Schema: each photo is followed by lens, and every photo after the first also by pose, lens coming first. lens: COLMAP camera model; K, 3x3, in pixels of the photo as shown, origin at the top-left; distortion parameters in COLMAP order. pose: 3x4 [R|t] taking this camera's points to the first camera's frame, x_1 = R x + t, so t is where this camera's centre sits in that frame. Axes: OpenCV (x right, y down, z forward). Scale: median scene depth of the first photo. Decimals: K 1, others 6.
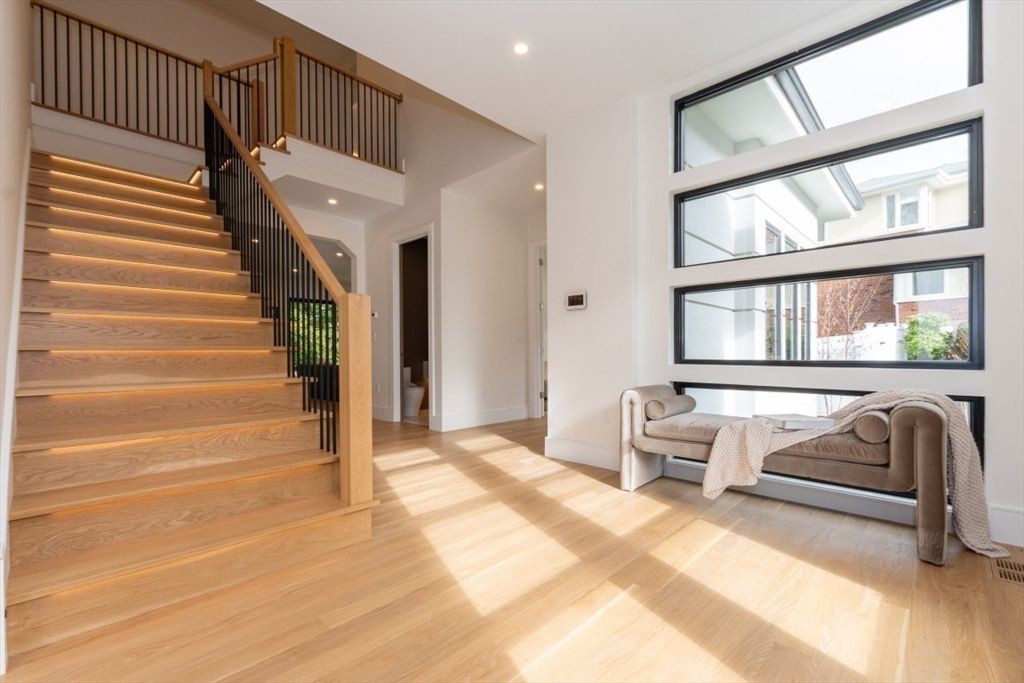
lens RADIAL K [[445.8, 0, 515.4], [0, 445.8, 351.4], [0, 0, 1]] dist [0.016722, 0.000230]
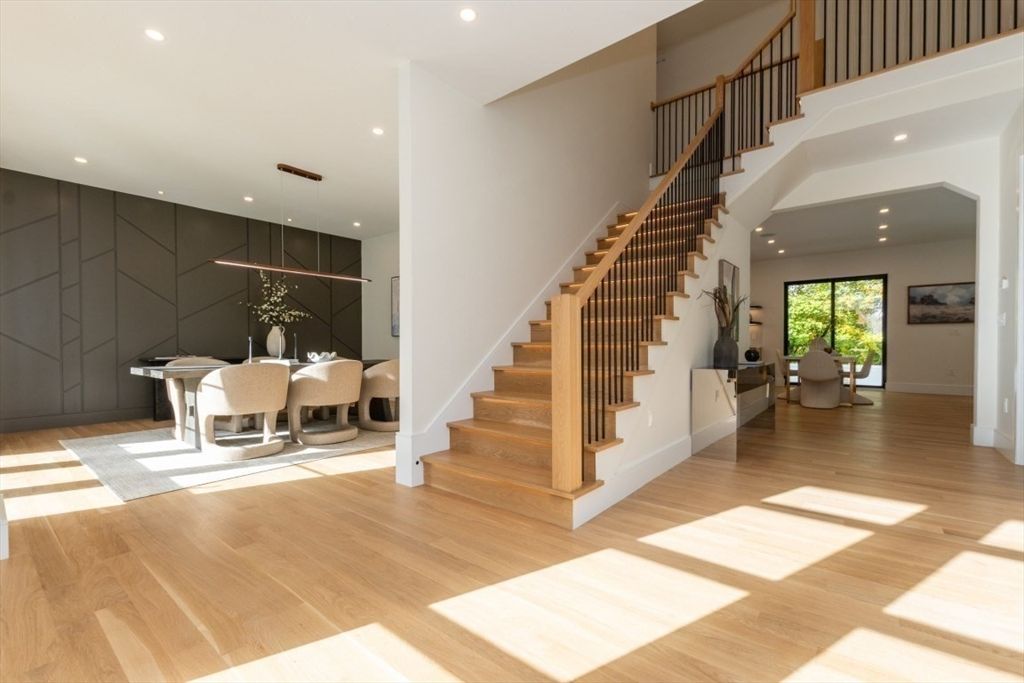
lens RADIAL K [[445.8, 0, 514.2], [0, 445.8, 348.6], [0, 0, 1]] dist [0.016722, 0.000230]
pose [[0.078940, 0.012475, -0.996801, 0.617659], [0.005087, 0.999904, 0.012917, -0.011908], [0.996866, -0.006090, 0.078869, 0.707766]]
